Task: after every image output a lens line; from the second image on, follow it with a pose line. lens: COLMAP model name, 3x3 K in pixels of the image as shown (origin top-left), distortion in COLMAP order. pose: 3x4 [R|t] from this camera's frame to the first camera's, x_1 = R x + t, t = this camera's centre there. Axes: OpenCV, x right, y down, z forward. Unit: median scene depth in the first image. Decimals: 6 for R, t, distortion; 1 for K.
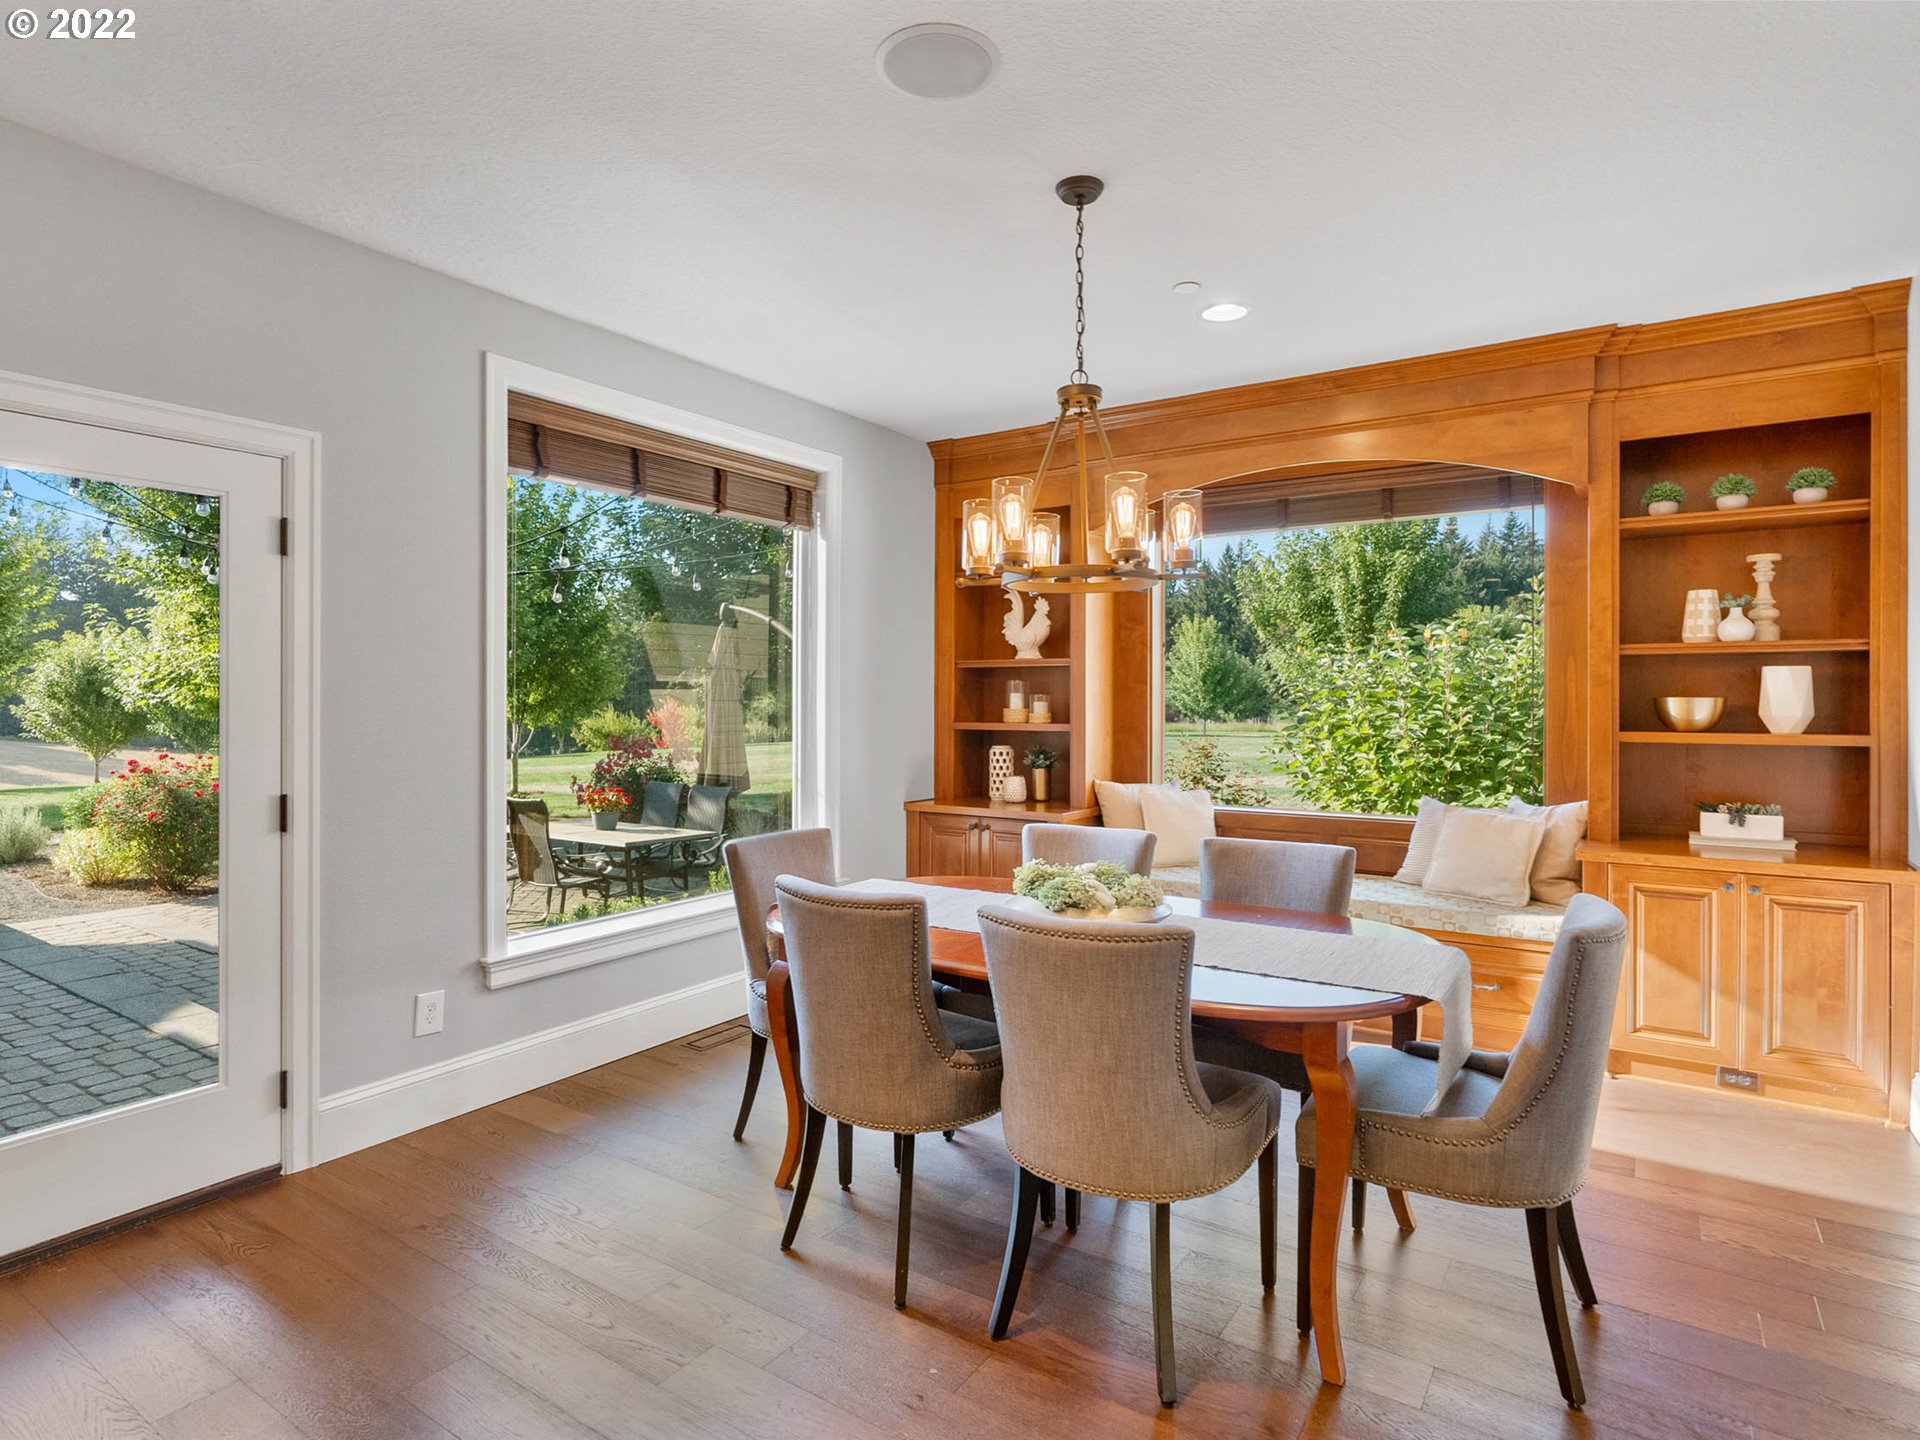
lens RADIAL K [[1036.5, 0, 967.8], [0, 1036.5, 704.7], [0, 0, 1]] dist [0.003814, 0.001462]
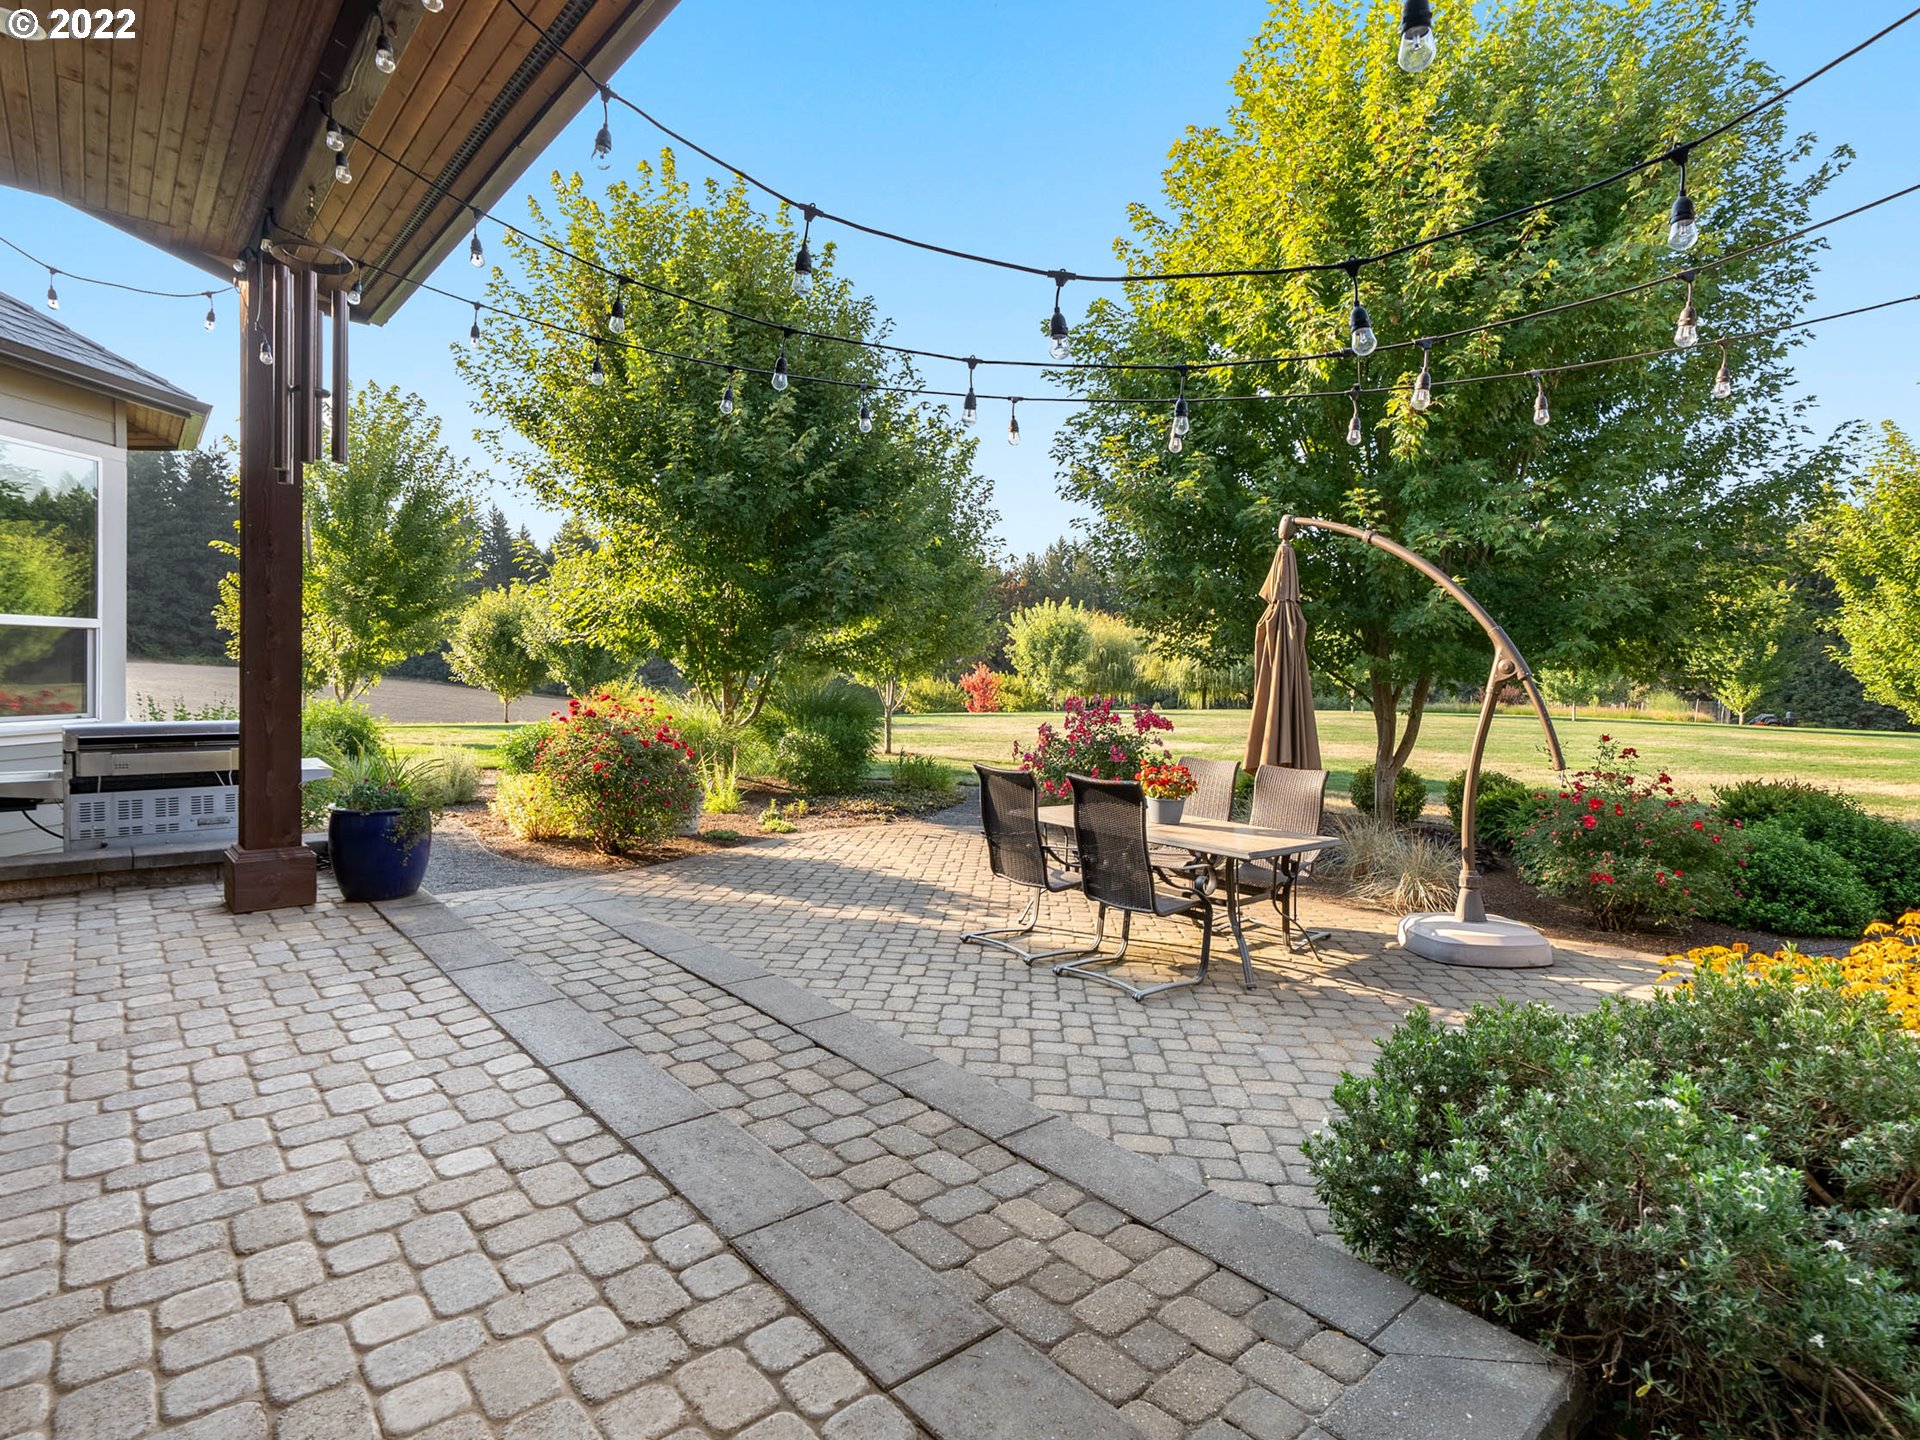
lens RADIAL K [[989.5, 0, 956.0], [0, 989.5, 720.8], [0, 0, 1]] dist [-0.001597, -0.000087]
pose [[0.965297, 0.043162, -0.257564, -0.109640], [-0.032042, 0.998371, 0.047218, 0.008205], [0.259182, -0.037327, 0.965107, 0.111259]]
